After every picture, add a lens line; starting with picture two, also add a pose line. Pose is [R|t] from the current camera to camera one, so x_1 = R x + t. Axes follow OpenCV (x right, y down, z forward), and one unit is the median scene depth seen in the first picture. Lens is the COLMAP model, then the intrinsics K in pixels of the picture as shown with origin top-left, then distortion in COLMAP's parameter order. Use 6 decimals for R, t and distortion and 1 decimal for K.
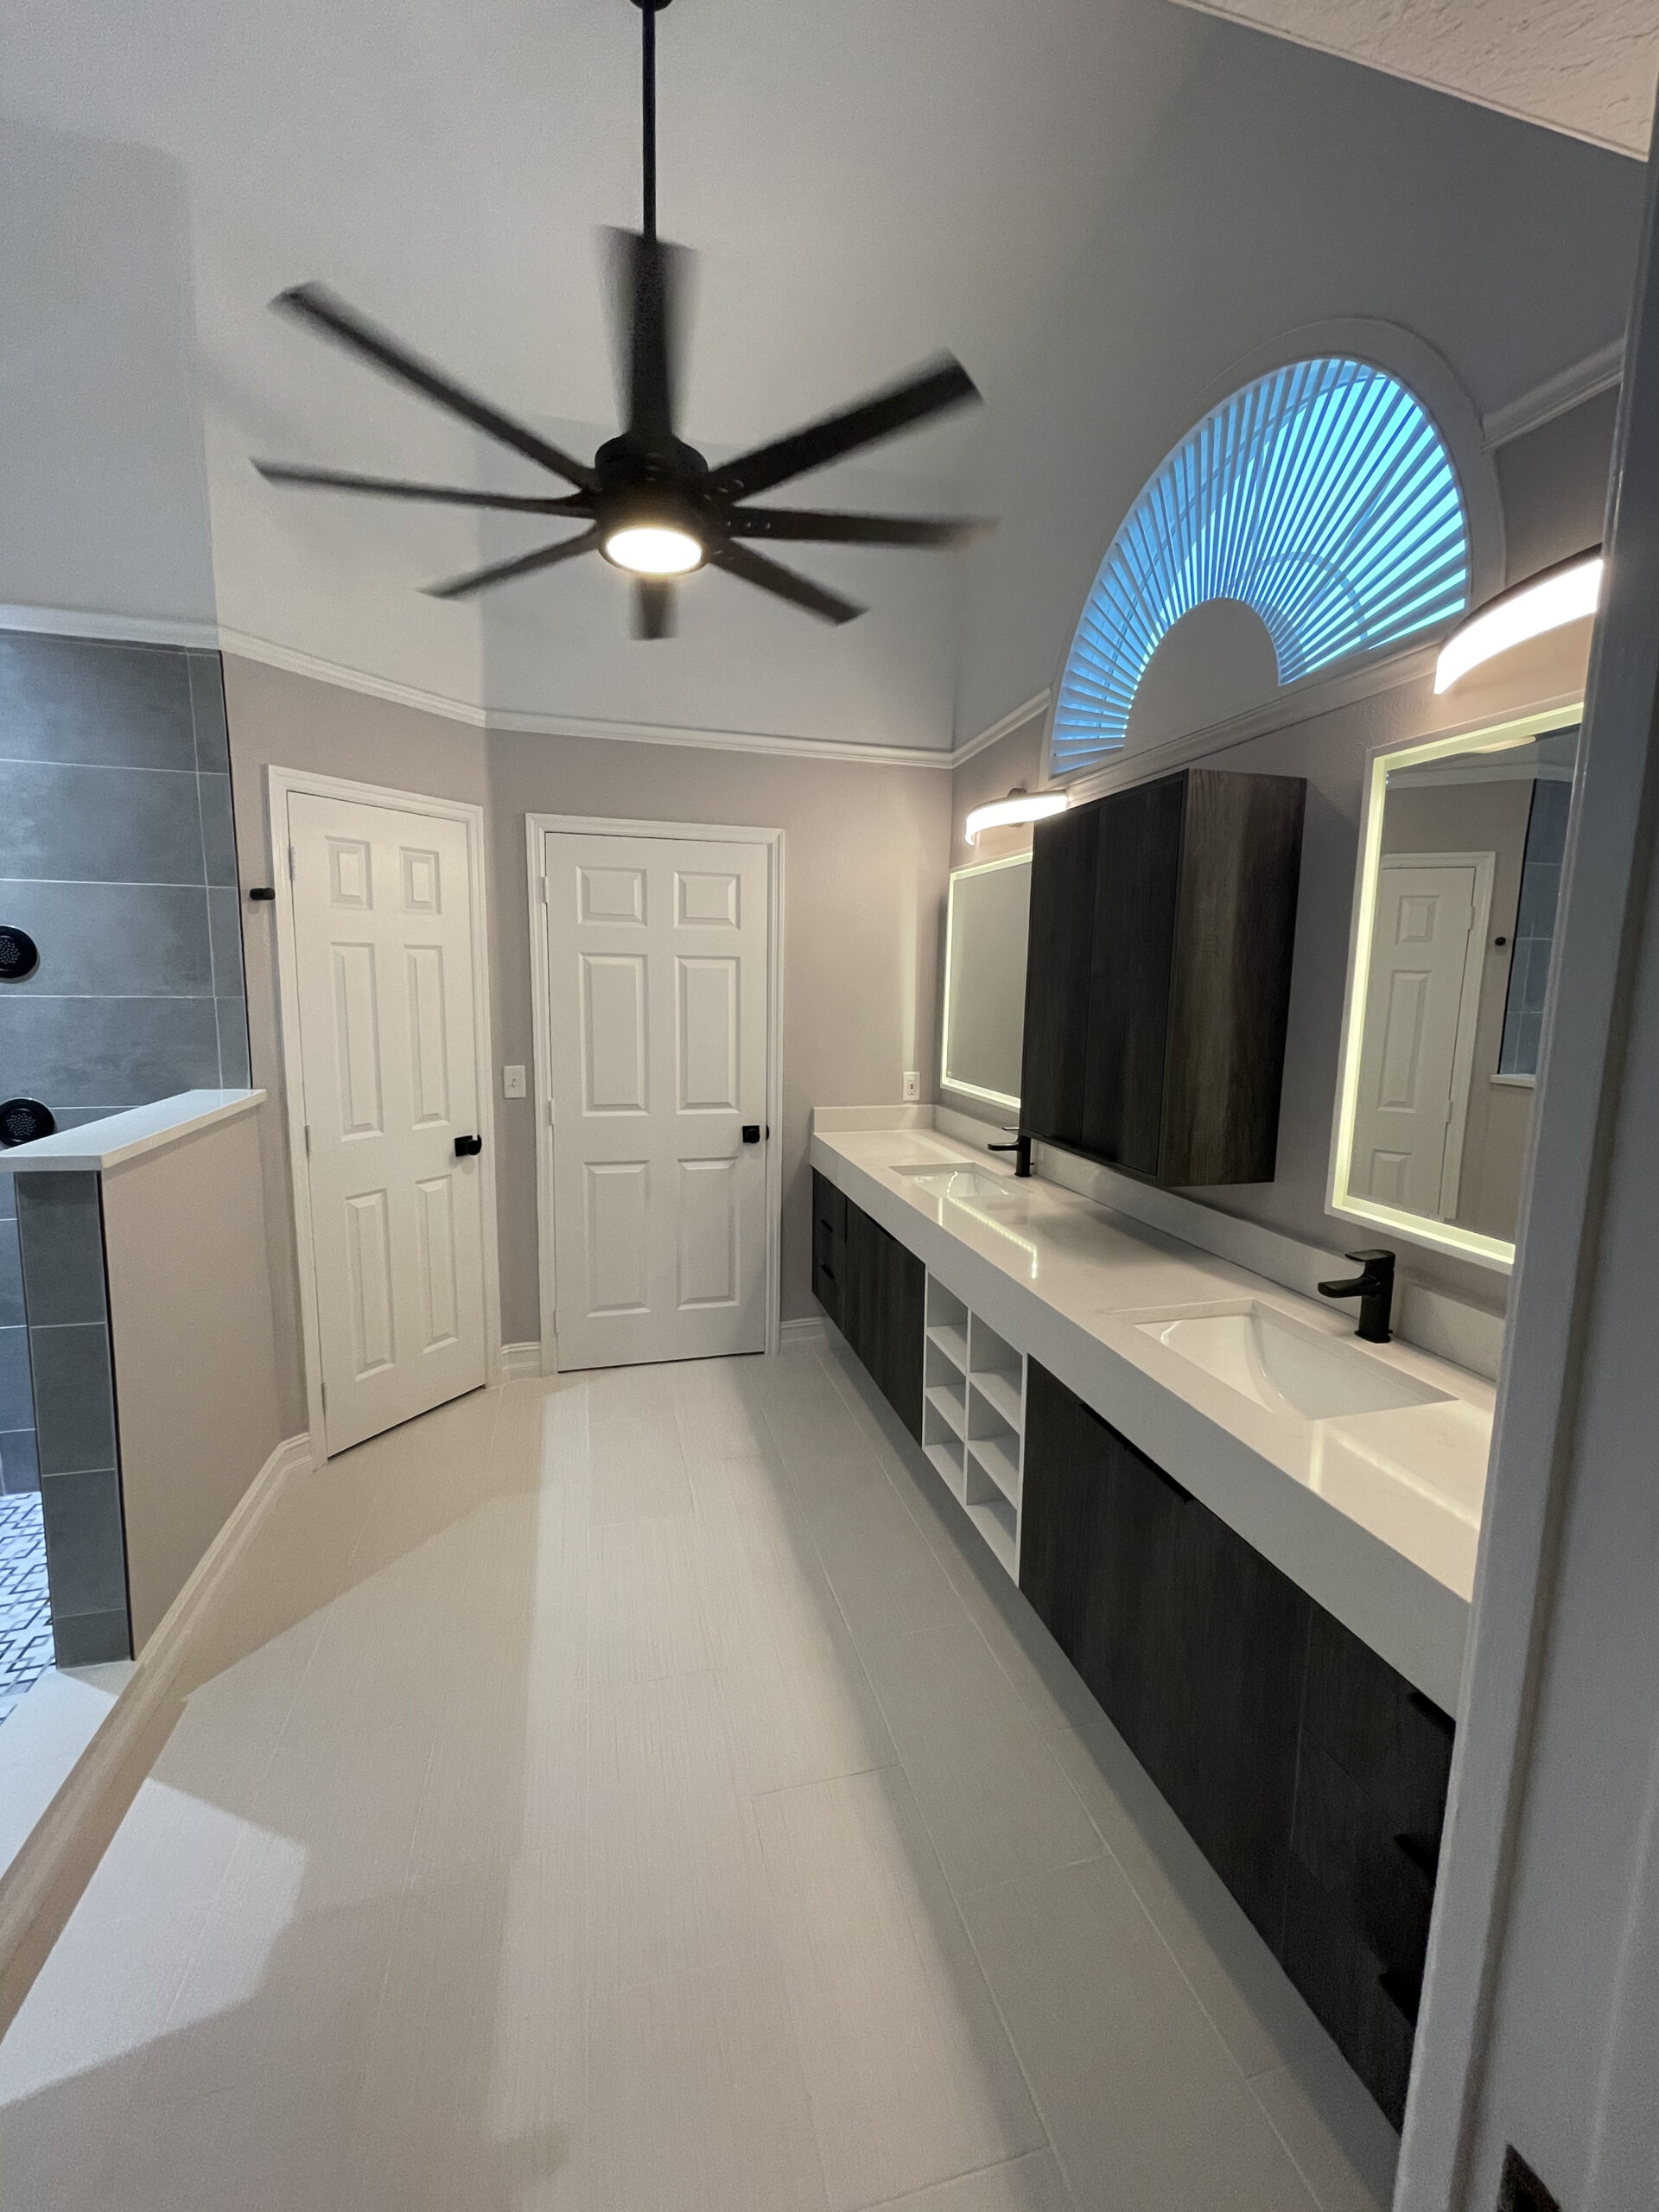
lens RADIAL K [[890.9, 0, 830.5], [0, 890.9, 1086.3], [0, 0, 1]] dist [0.004738, -0.002262]
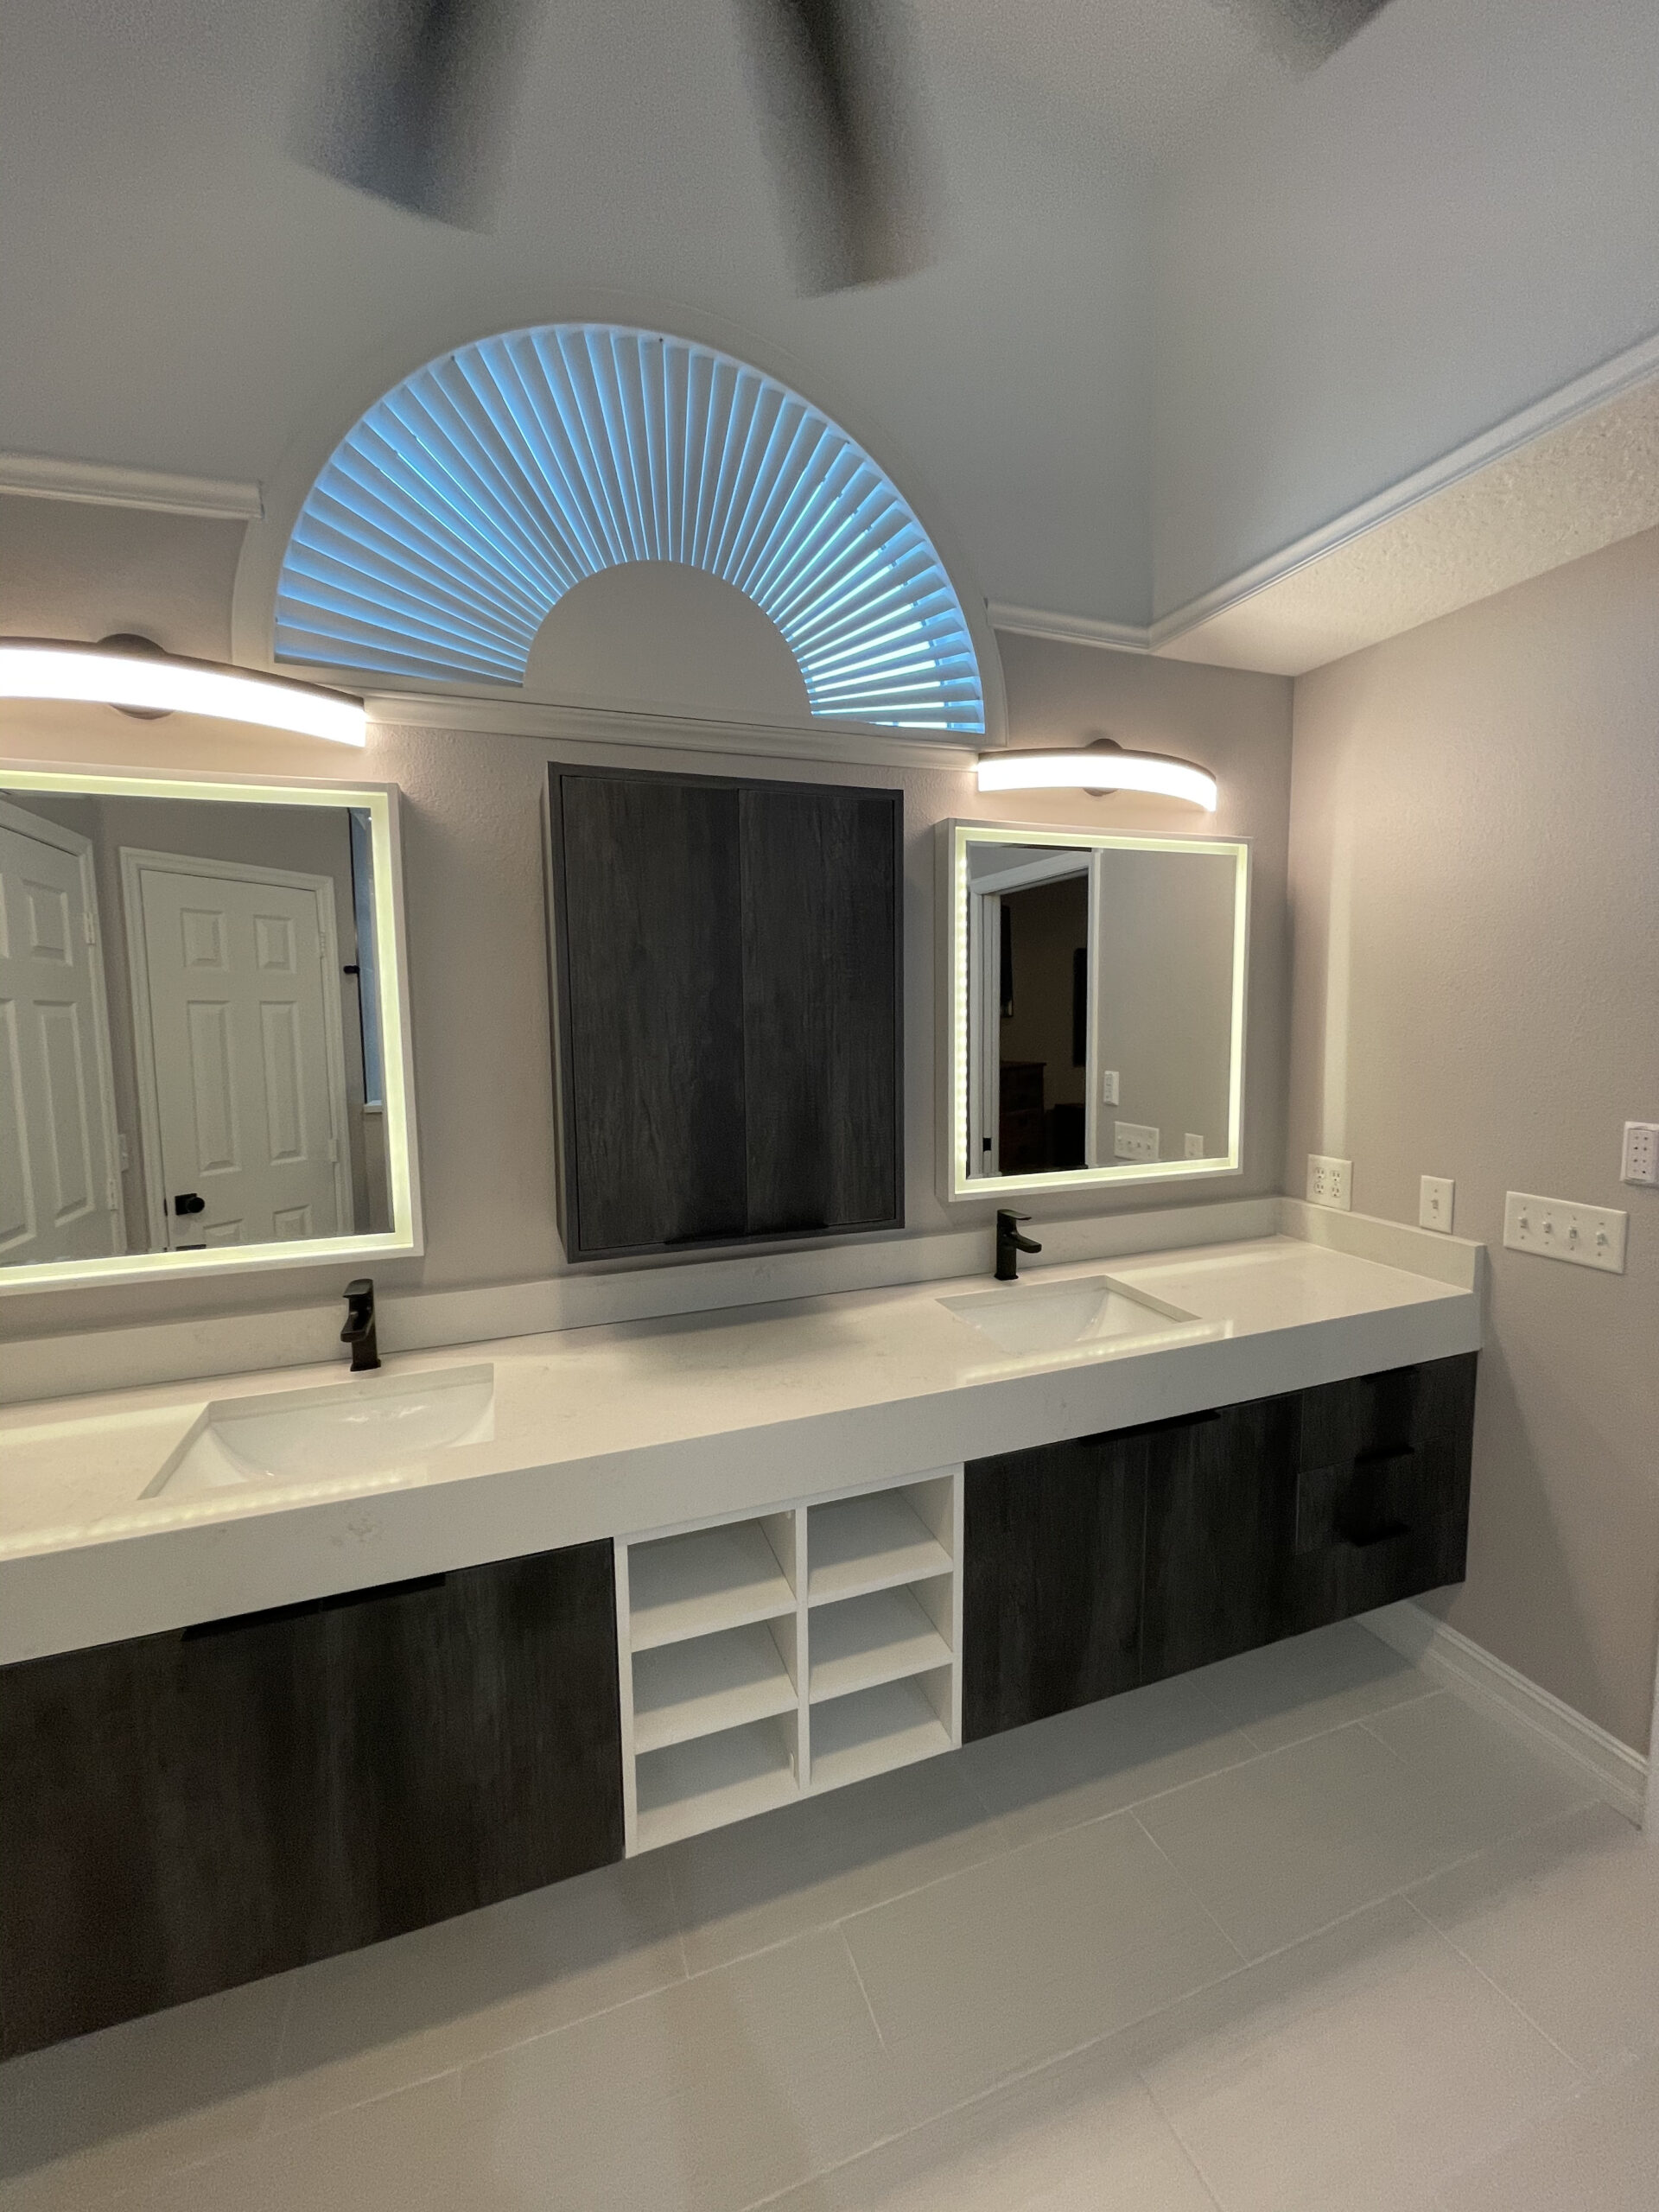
lens RADIAL K [[890.9, 0, 828.8], [0, 890.9, 1095.0], [0, 0, 1]] dist [0.004738, -0.002262]
pose [[-0.090804, -0.112893, 0.989449, -0.541162], [0.136737, 0.982730, 0.124675, -0.153861], [-0.986437, 0.146615, -0.073799, 1.119905]]
